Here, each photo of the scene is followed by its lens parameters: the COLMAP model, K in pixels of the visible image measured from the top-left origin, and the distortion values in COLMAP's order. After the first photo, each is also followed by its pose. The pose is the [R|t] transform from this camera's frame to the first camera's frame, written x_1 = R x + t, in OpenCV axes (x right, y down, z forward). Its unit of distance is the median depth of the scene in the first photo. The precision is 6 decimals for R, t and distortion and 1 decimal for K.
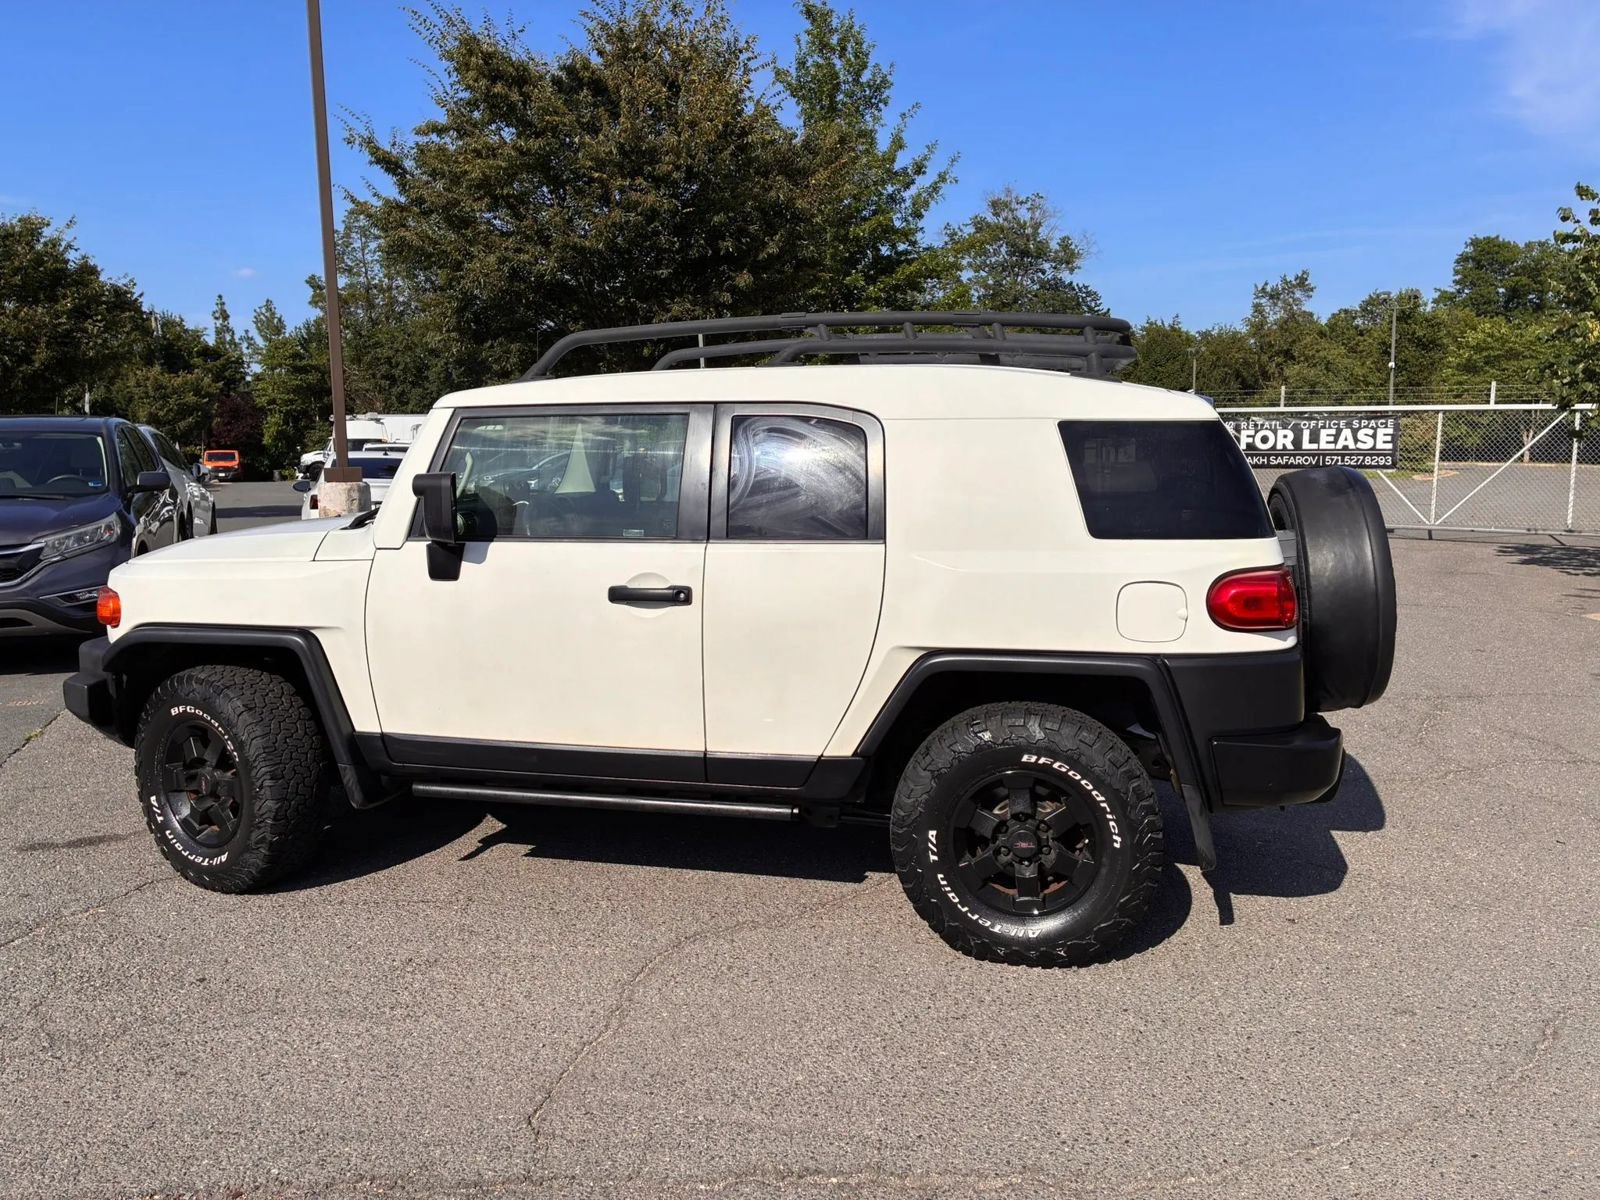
lens RADIAL K [[1217.1, 0, 800.0], [0, 1217.1, 600.0], [0, 0, 1]] dist [0.069747, -0.098755]
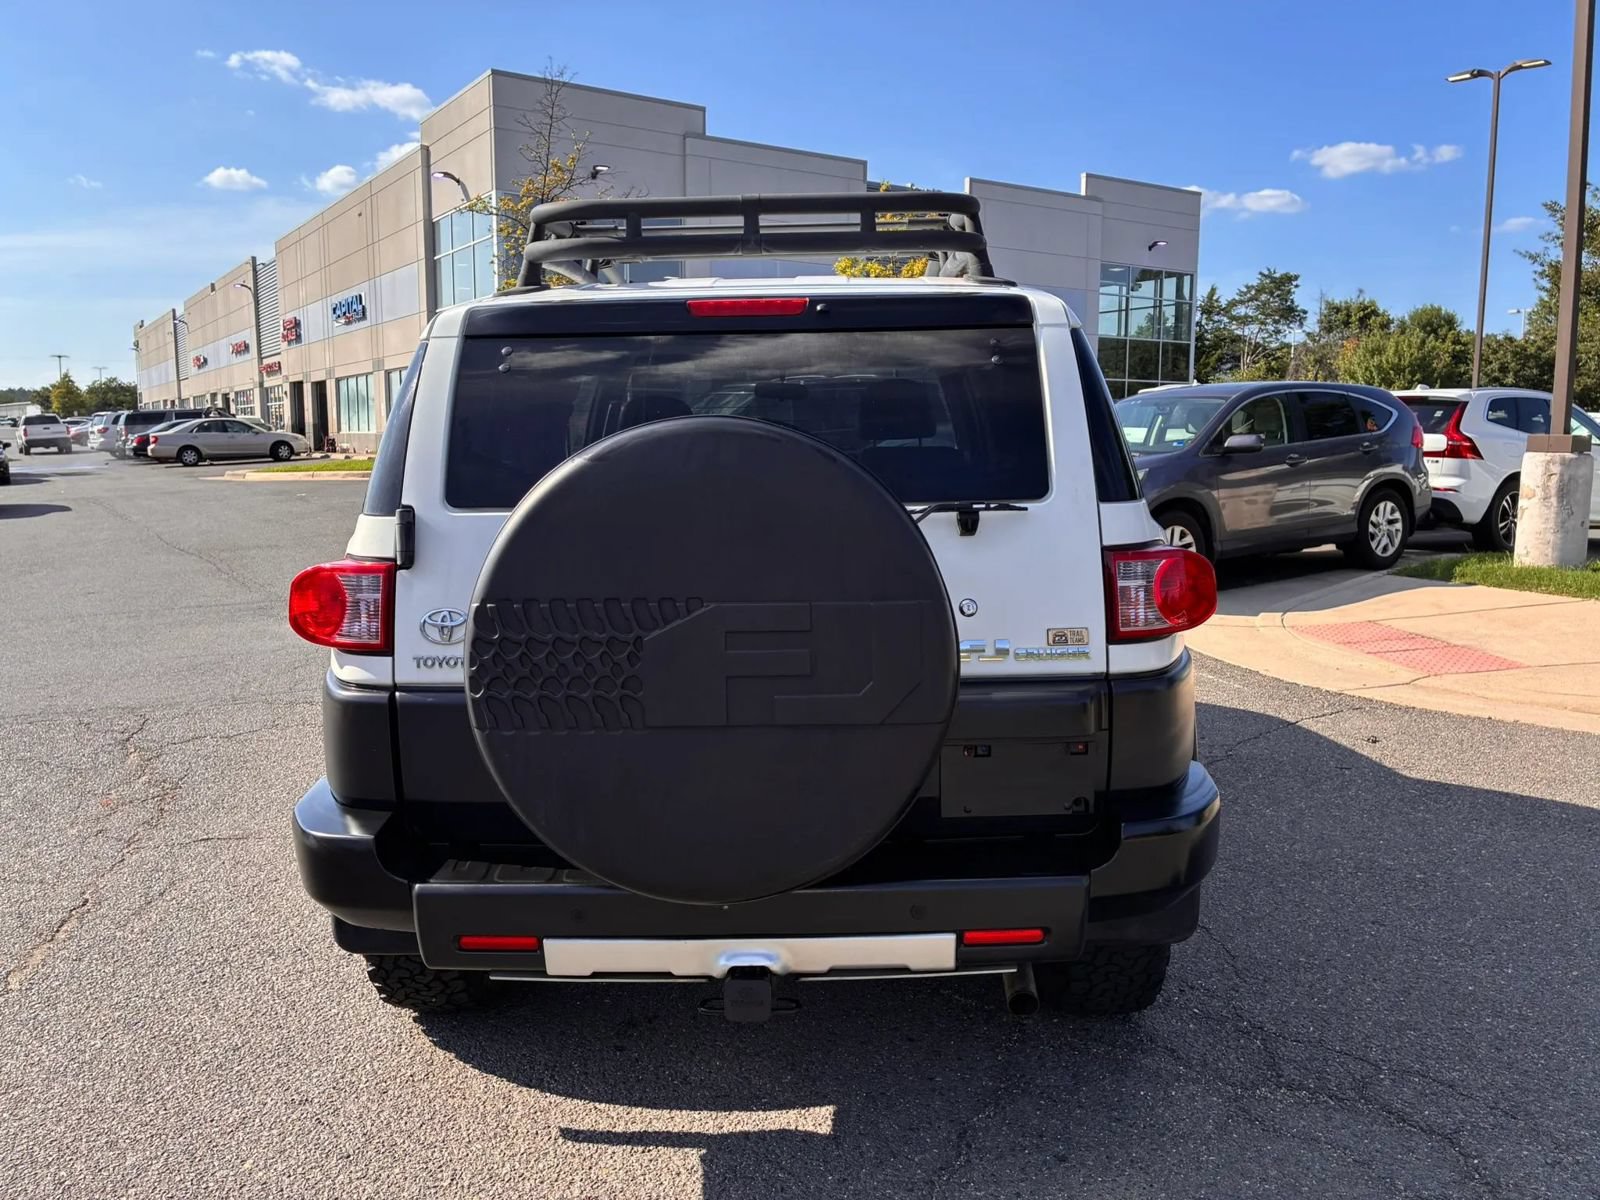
lens RADIAL K [[1209.6, 0, 777.8], [0, 1209.6, 590.7], [0, 0, 1]] dist [0.069288, -0.079098]
pose [[0.192315, 0.140238, -0.971261, 0.880756], [-0.126356, 0.985036, 0.117208, -0.088127], [0.973165, 0.100184, 0.207157, 0.811976]]
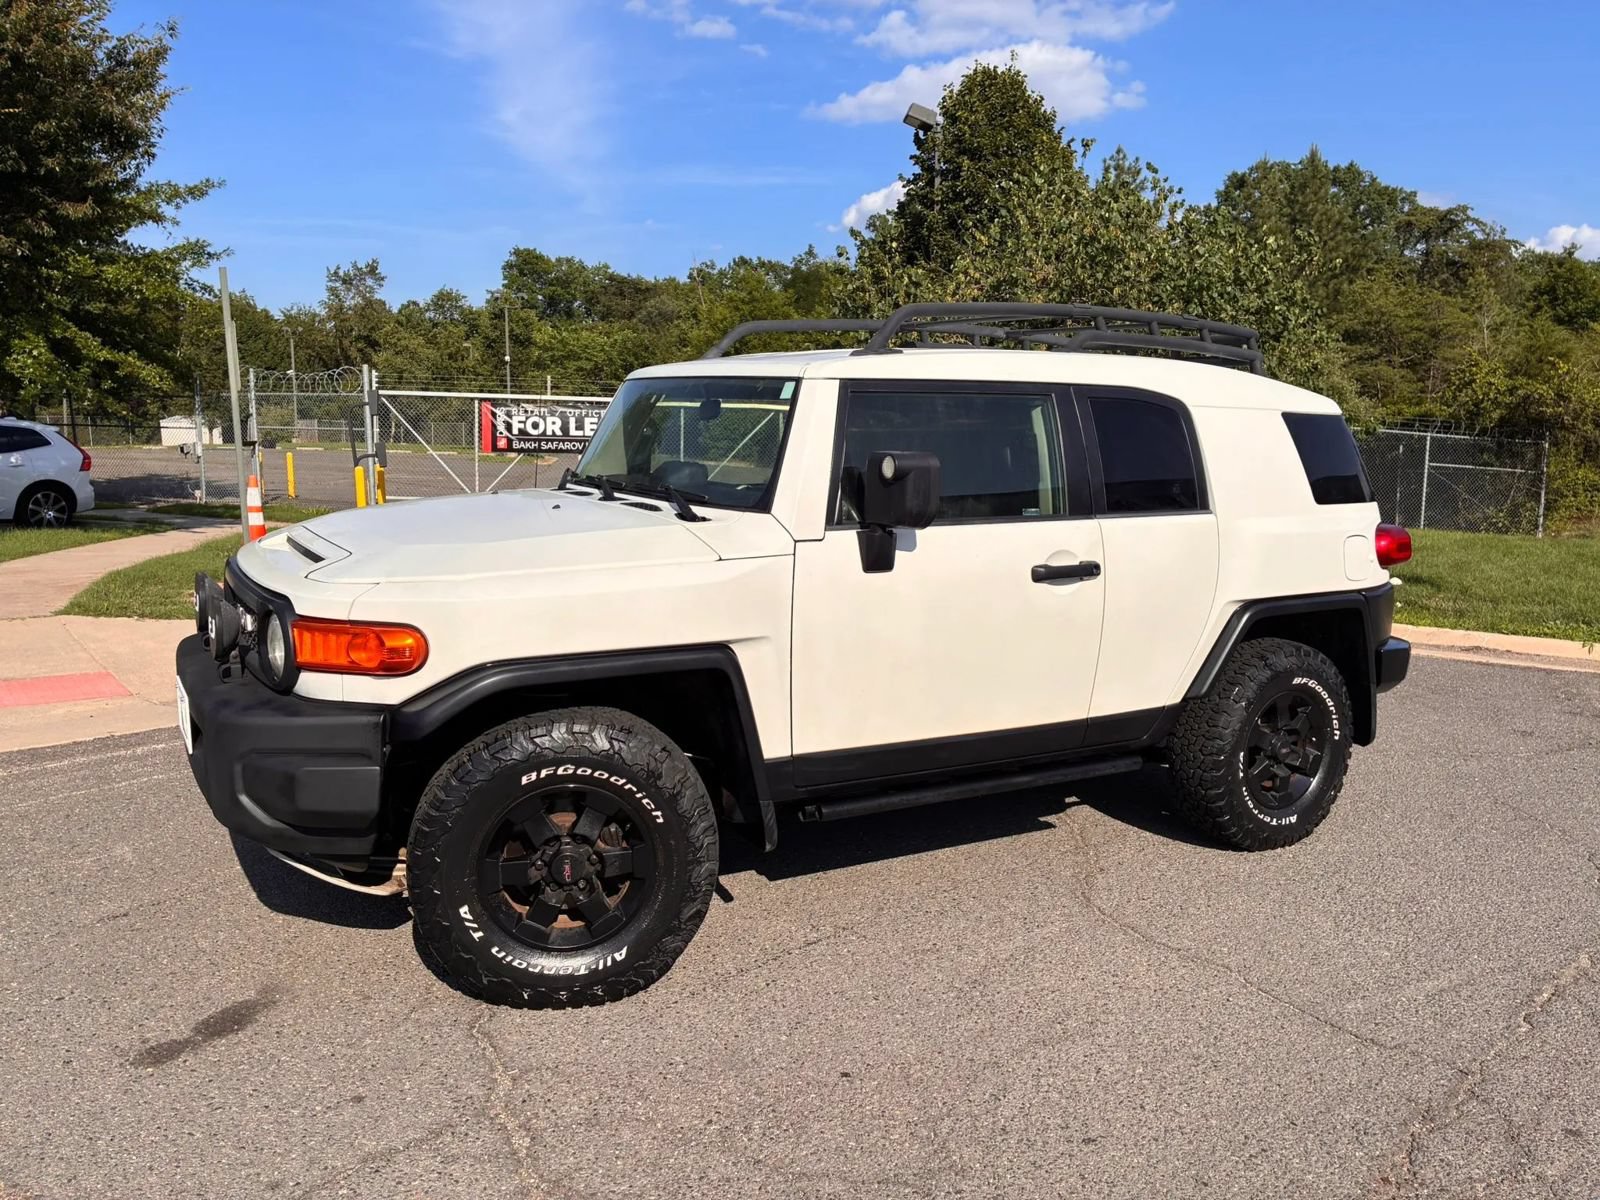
lens RADIAL K [[1210.5, 0, 806.6], [0, 1210.5, 595.4], [0, 0, 1]] dist [0.058830, -0.073963]
pose [[0.728314, -0.075273, 0.681097, -0.869707], [0.068570, 0.996965, 0.036858, -0.032882], [-0.681804, 0.019859, 0.731265, 0.357470]]
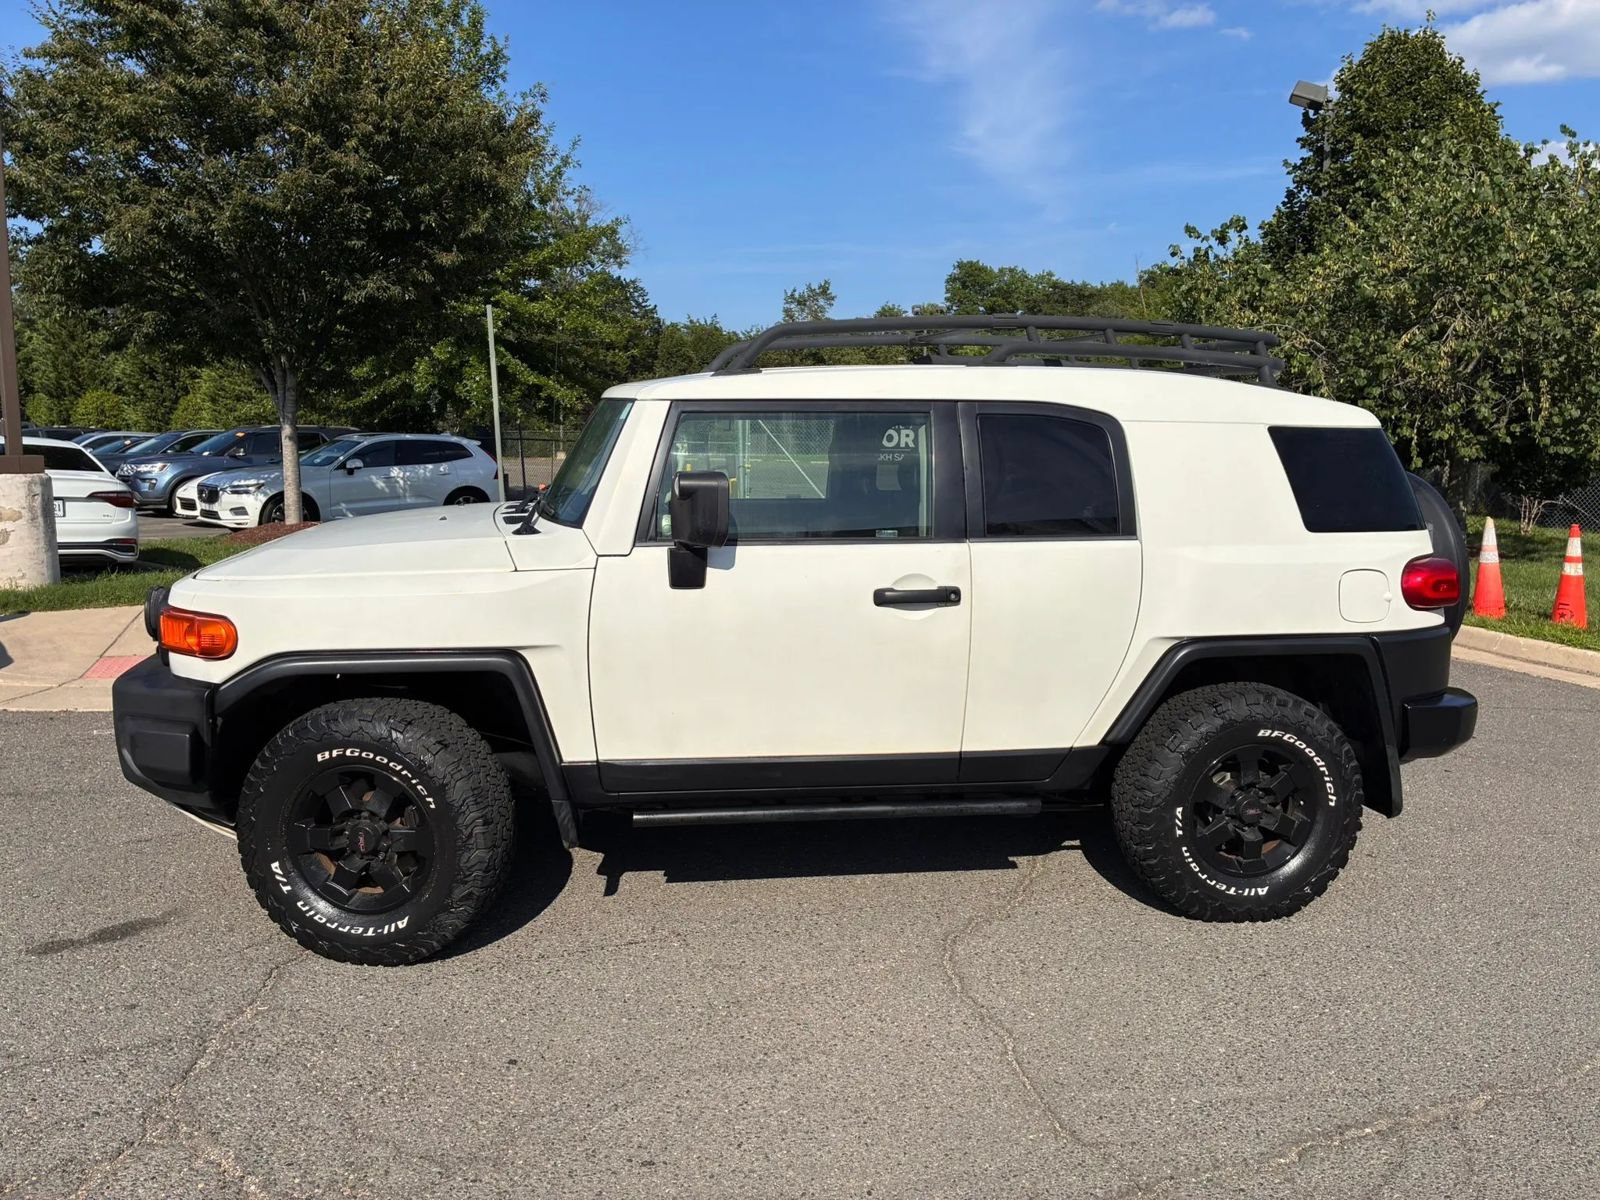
lens RADIAL K [[1214.6, 0, 800.8], [0, 1214.6, 597.5], [0, 0, 1]] dist [0.054279, -0.057240]
pose [[0.927189, -0.034921, 0.372962, -0.512598], [0.032722, 0.999390, 0.012227, -0.016481], [-0.373162, 0.000868, 0.927766, 0.111707]]
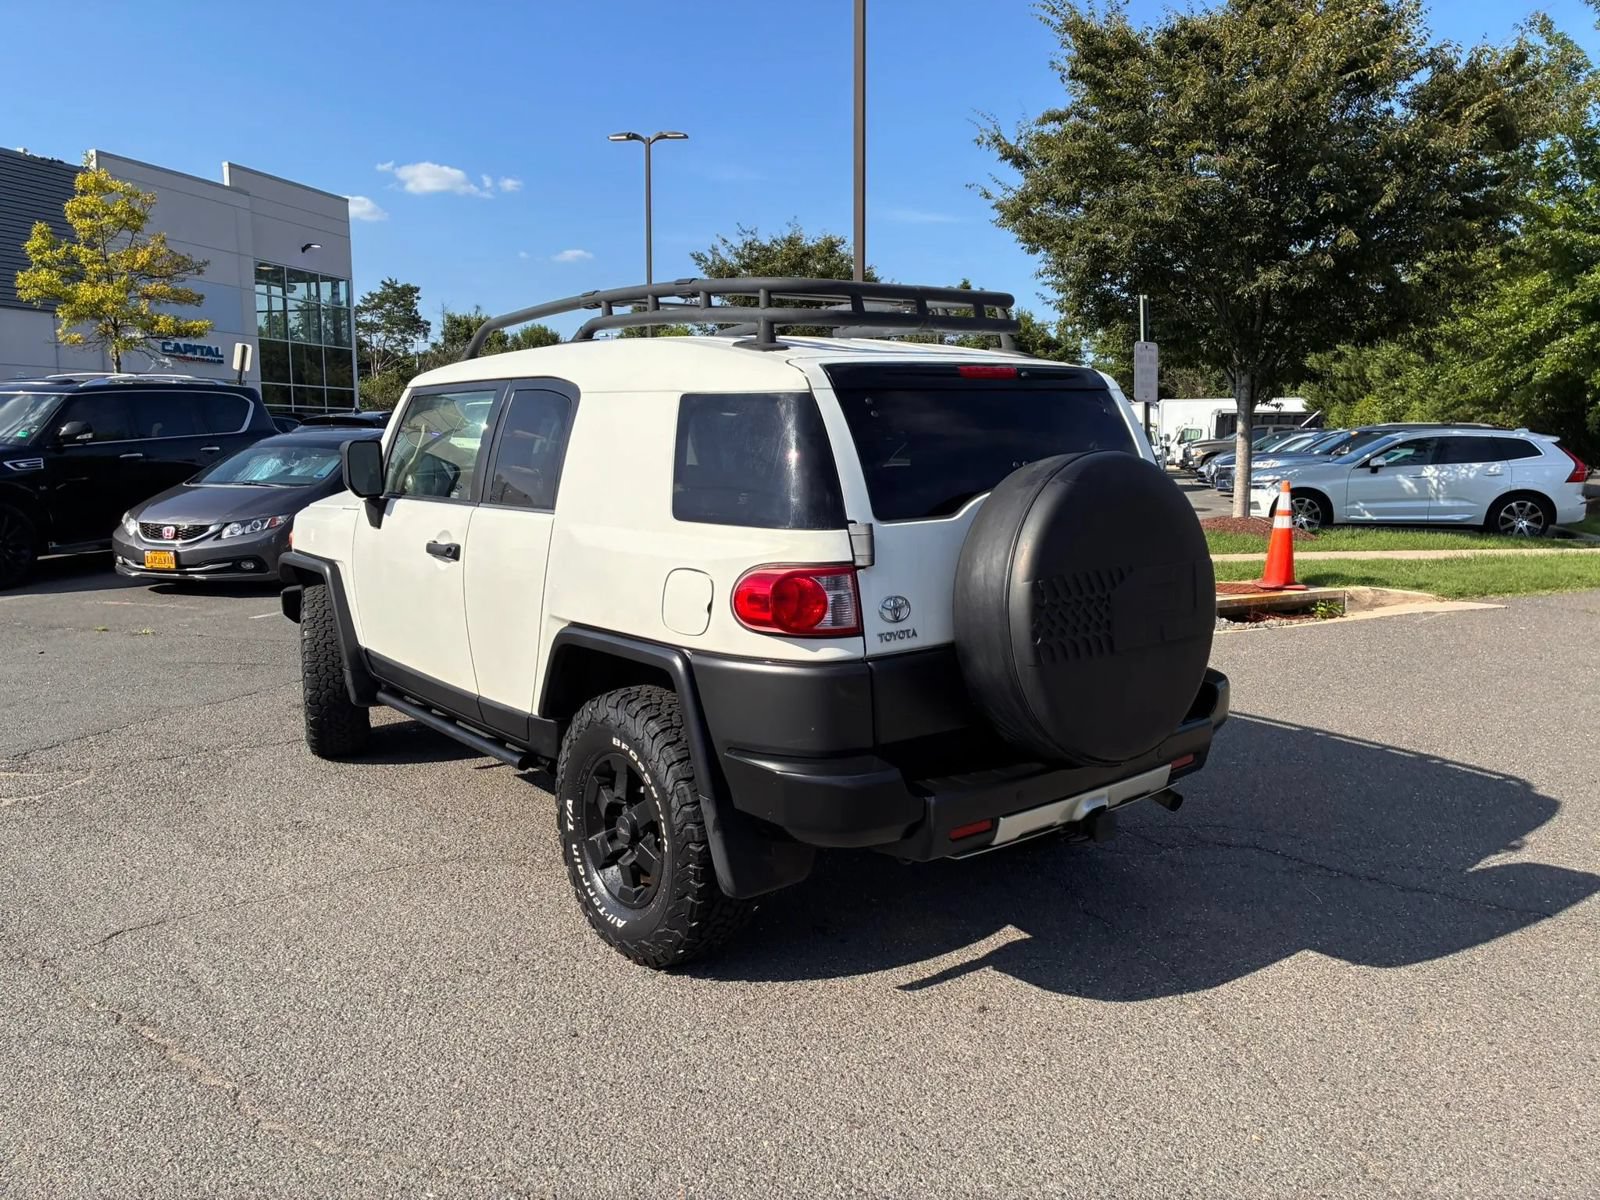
lens RADIAL K [[1217.1, 0, 800.0], [0, 1217.1, 600.0], [0, 0, 1]] dist [0.069747, -0.098755]
pose [[0.782437, 0.094096, -0.615579, 0.749391], [-0.086655, 0.995352, 0.042004, -0.030553], [0.616671, 0.020478, 0.786955, 0.273958]]
